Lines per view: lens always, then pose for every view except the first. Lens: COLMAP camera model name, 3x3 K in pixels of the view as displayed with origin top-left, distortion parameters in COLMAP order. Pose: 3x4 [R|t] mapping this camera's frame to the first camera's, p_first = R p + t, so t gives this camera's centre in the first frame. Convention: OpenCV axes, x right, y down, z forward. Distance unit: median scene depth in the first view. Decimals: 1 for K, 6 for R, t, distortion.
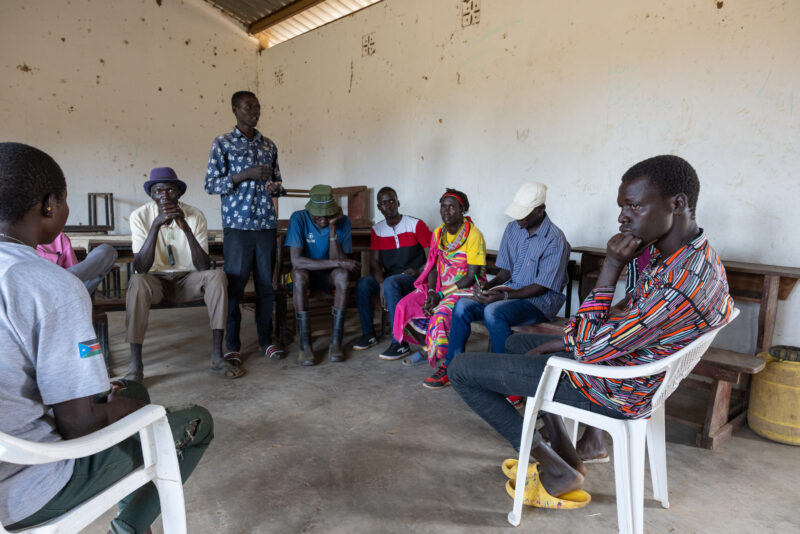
lens RADIAL K [[528.1, 0, 400.0], [0, 528.1, 267.0], [0, 0, 1]] dist [0.003319, 0.001929]
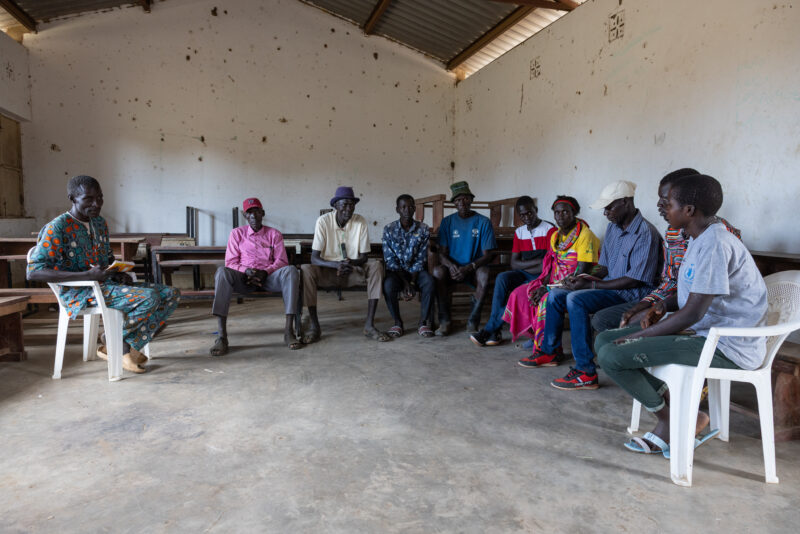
lens RADIAL K [[528.2, 0, 400.0], [0, 528.2, 267.0], [0, 0, 1]] dist [0.005129, -0.001343]
pose [[0.900358, 0.021992, -0.434593, 0.225839], [-0.036979, 0.998976, -0.026059, 0.039957], [0.433575, 0.039533, 0.900250, -0.120118]]
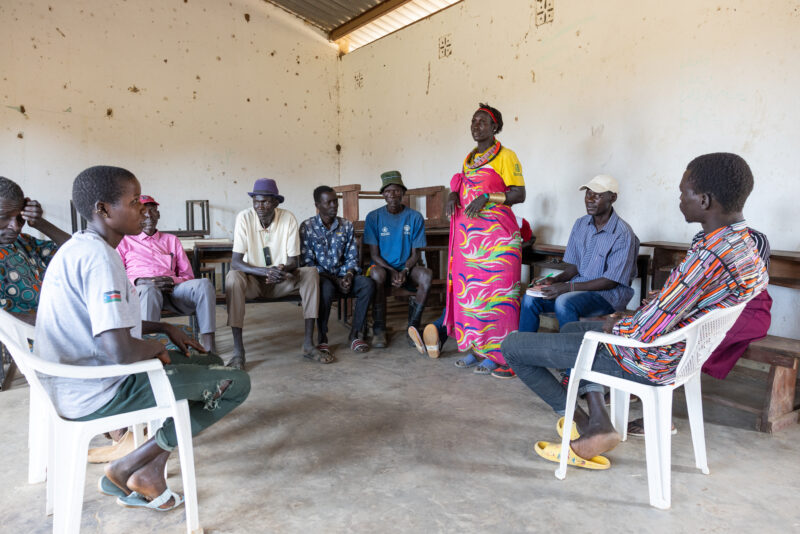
lens RADIAL K [[580.0, 0, 400.0], [0, 580.0, 267.0], [0, 0, 1]] dist [-0.005118, 0.003083]
pose [[0.987672, -0.009466, -0.156252, 0.031782], [0.007965, 0.999916, -0.010230, 0.015201], [0.156335, 0.008859, 0.987664, -0.135320]]
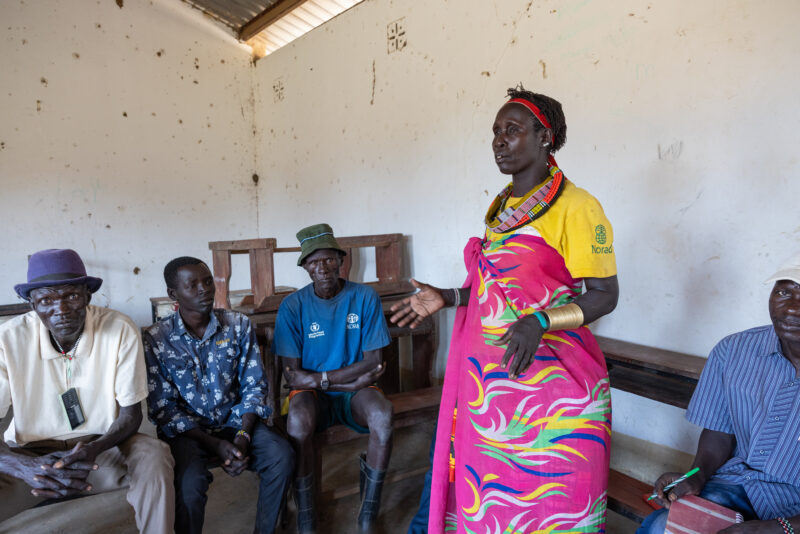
lens RADIAL K [[528.1, 0, 400.0], [0, 528.1, 267.0], [0, 0, 1]] dist [0.003319, 0.001929]
pose [[0.998557, -0.040813, -0.034915, -0.055542], [0.039532, 0.998547, -0.036623, -0.108444], [0.036359, 0.035190, 0.998719, 0.390693]]
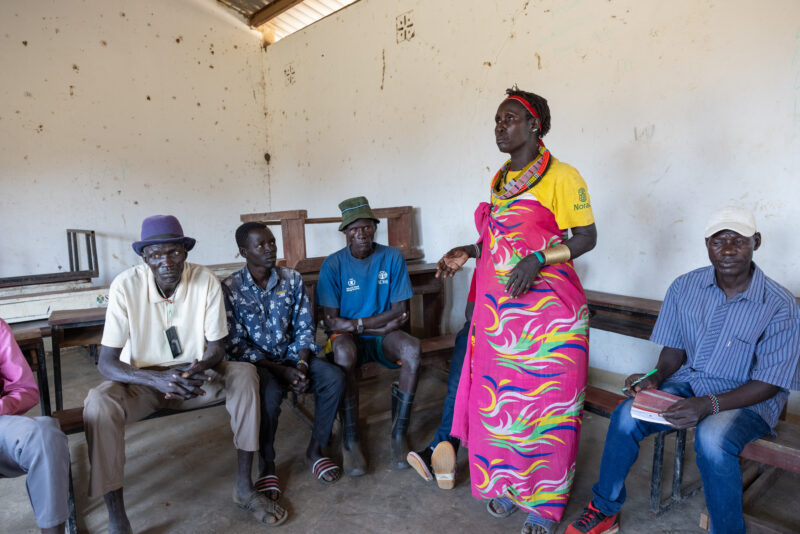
lens RADIAL K [[528.2, 0, 400.0], [0, 528.2, 267.0], [0, 0, 1]] dist [0.005129, -0.001343]
pose [[0.998656, -0.050141, -0.013098, -0.097136], [0.050212, 0.998725, 0.005135, -0.087612], [0.012824, -0.005786, 0.999901, 0.270908]]
